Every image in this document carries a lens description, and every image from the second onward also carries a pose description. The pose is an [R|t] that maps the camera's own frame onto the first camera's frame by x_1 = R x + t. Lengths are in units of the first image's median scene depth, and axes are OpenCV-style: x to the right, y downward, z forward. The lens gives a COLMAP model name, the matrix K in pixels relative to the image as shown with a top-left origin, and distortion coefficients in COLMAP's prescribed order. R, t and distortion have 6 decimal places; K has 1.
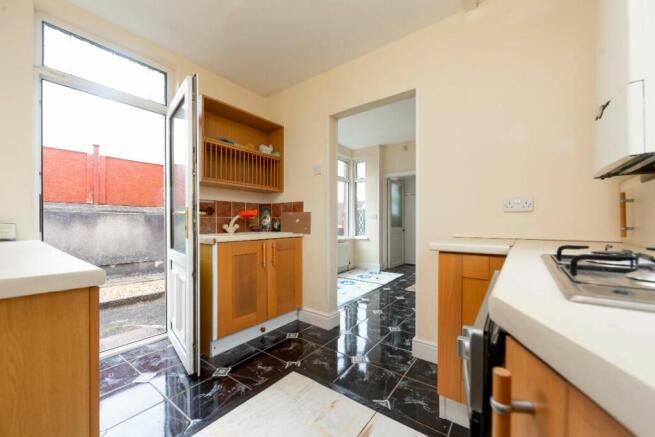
lens RADIAL K [[261.6, 0, 327.5], [0, 261.6, 218.5], [0, 0, 1]] dist [-0.018575, 0.000044]
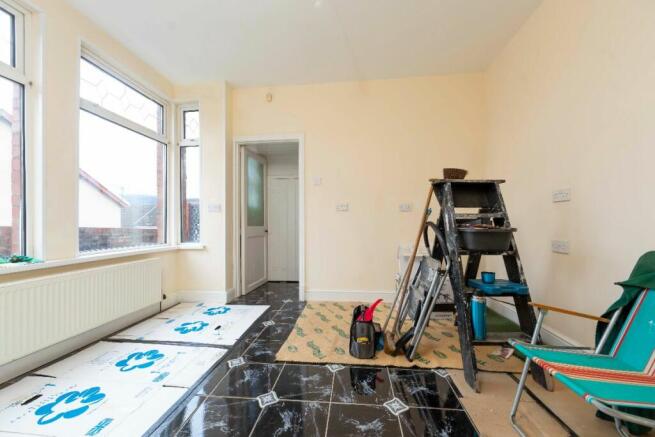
lens RADIAL K [[261.6, 0, 327.5], [0, 261.6, 218.5], [0, 0, 1]] dist [-0.018575, 0.000044]
pose [[0.861703, -0.000331, 0.507414, 0.099770], [0.003287, 0.999982, -0.004929, 0.019761], [-0.507403, 0.005915, 0.861689, 0.391061]]
